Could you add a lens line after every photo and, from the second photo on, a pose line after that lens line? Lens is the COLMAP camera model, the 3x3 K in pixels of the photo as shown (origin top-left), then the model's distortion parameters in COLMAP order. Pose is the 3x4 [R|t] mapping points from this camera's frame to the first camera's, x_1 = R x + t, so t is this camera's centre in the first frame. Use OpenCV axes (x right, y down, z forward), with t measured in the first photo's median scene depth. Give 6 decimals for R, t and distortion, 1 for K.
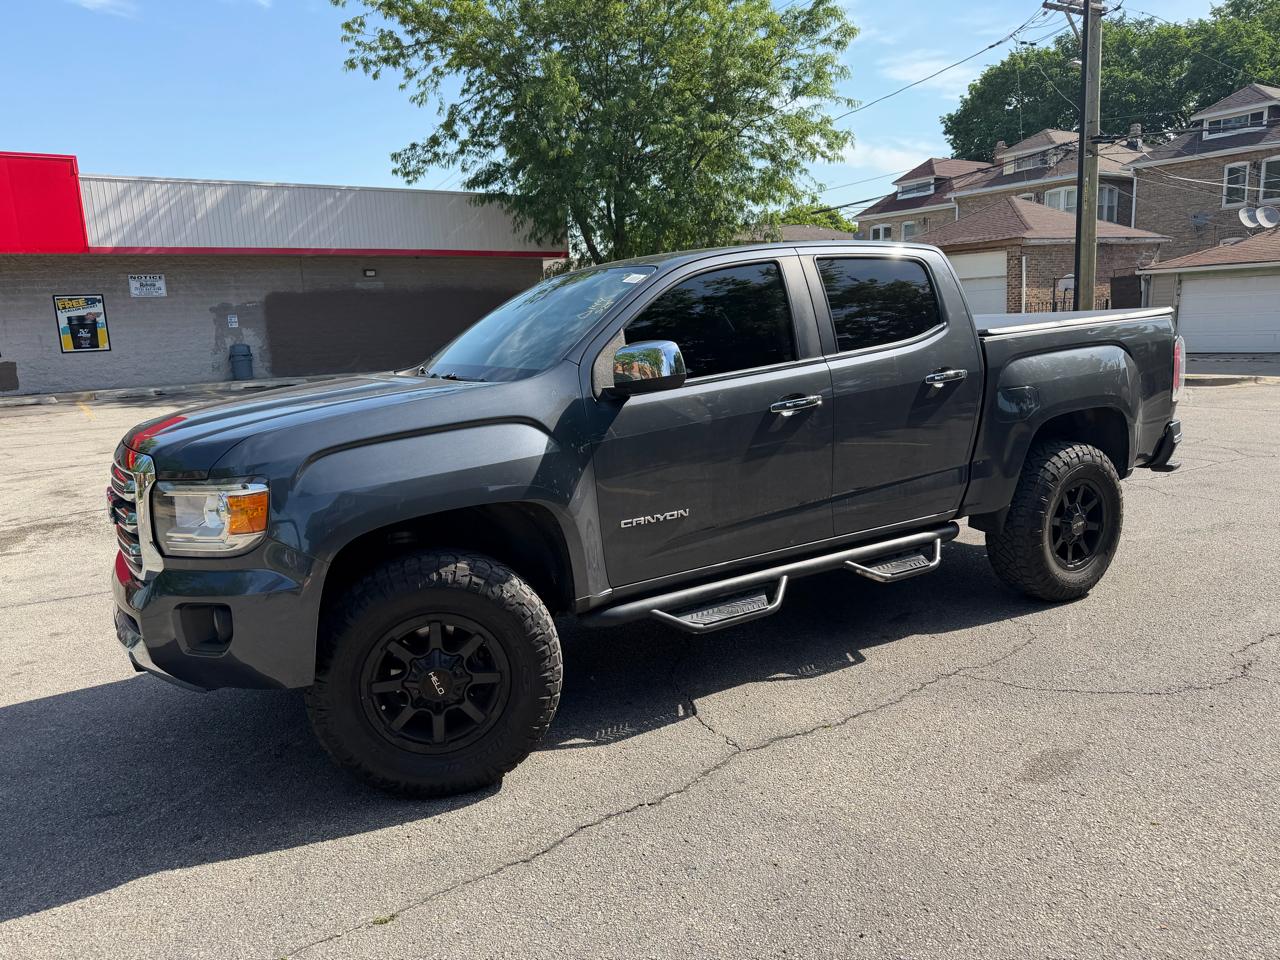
lens RADIAL K [[907.5, 0, 646.6], [0, 907.5, 480.8], [0, 0, 1]] dist [0.030233, -0.031514]
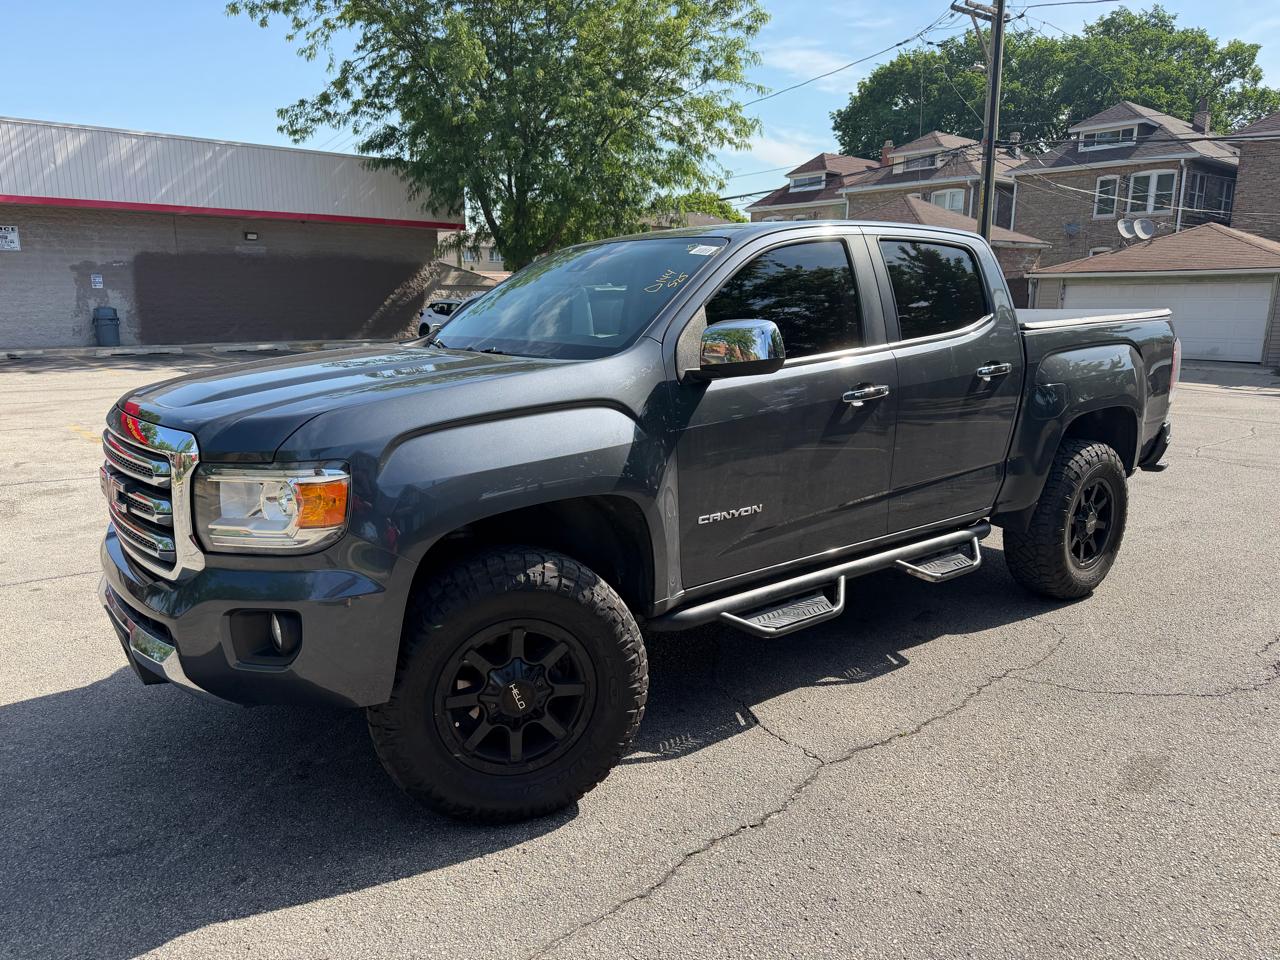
lens RADIAL K [[908.7, 0, 638.5], [0, 908.7, 495.7], [0, 0, 1]] dist [0.026408, -0.028837]
pose [[0.991827, 0.017729, 0.126349, -0.028227], [-0.021905, 0.999256, 0.031739, -0.000615], [-0.125693, -0.034247, 0.991478, 0.013612]]
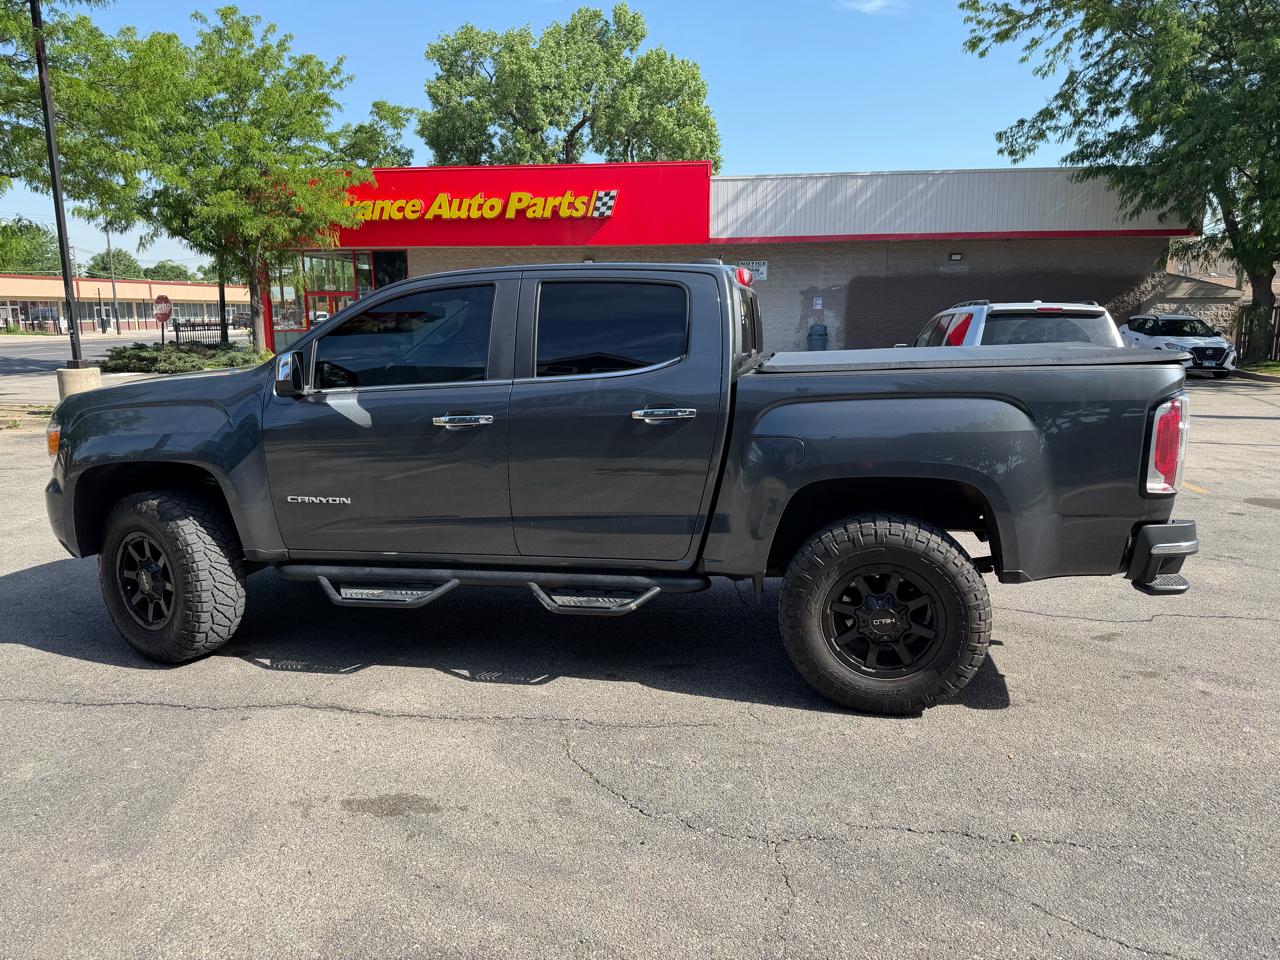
lens RADIAL K [[906.3, 0, 640.0], [0, 906.3, 480.0], [0, 0, 1]] dist [0.085829, -0.150962]
pose [[0.738349, 0.158930, -0.655425, 0.156519], [-0.145156, 0.986509, 0.075691, -0.019422], [0.658612, 0.039252, 0.751458, 0.051598]]
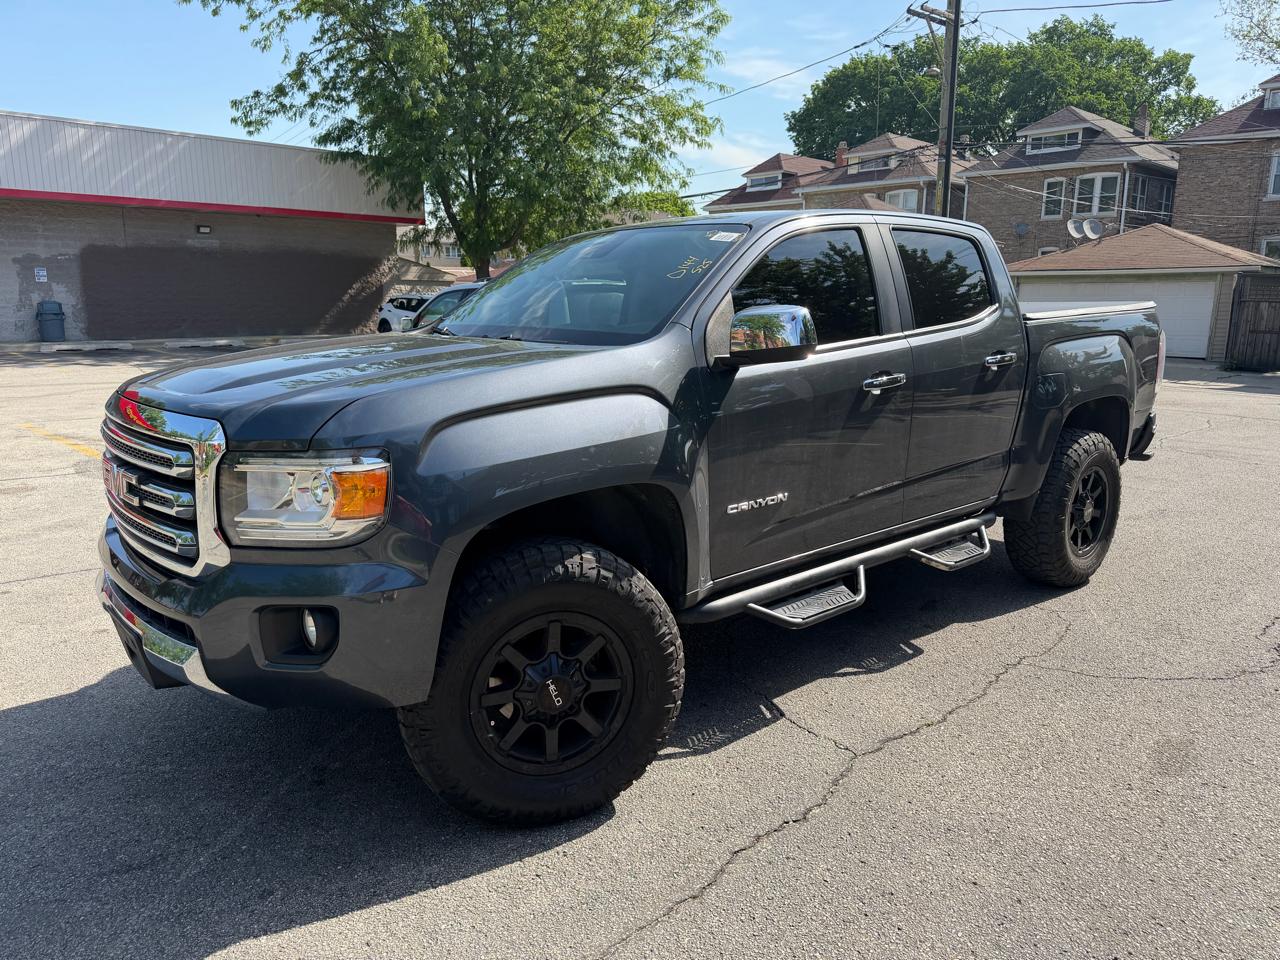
lens RADIAL K [[907.5, 0, 646.6], [0, 907.5, 480.8], [0, 0, 1]] dist [0.030233, -0.031514]
pose [[0.983331, 0.011694, 0.181449, -0.037351], [-0.015155, 0.999729, 0.017698, 0.000671], [-0.181192, -0.020153, 0.983241, 0.017851]]
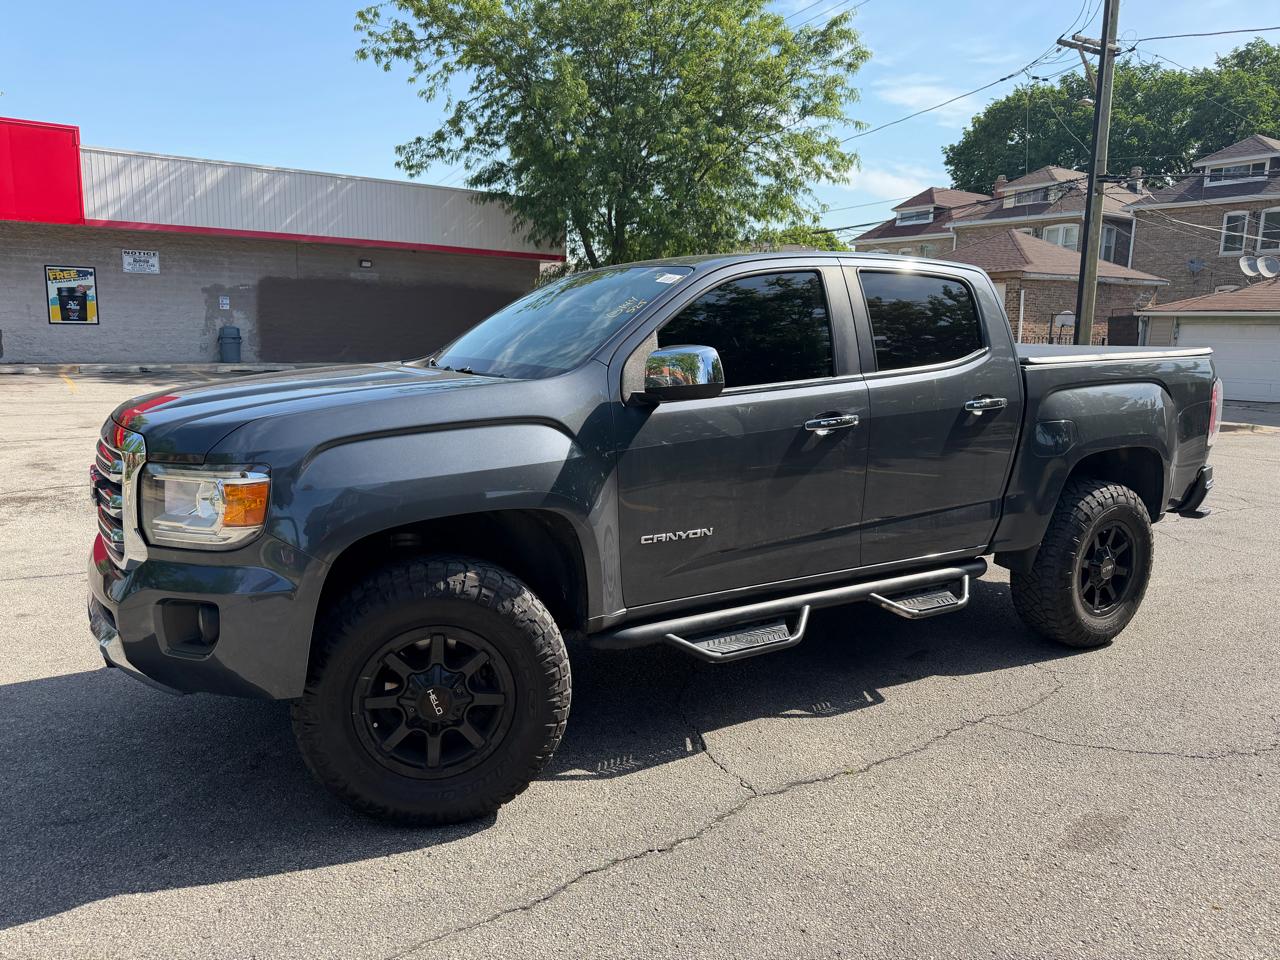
lens RADIAL K [[908.4, 0, 632.5], [0, 908.4, 474.1], [0, 0, 1]] dist [0.027185, -0.029229]
pose [[0.997932, 0.063925, 0.006715, -0.006583], [-0.063799, 0.997808, -0.017549, -0.000373], [-0.007822, 0.017084, 0.999823, 0.009582]]
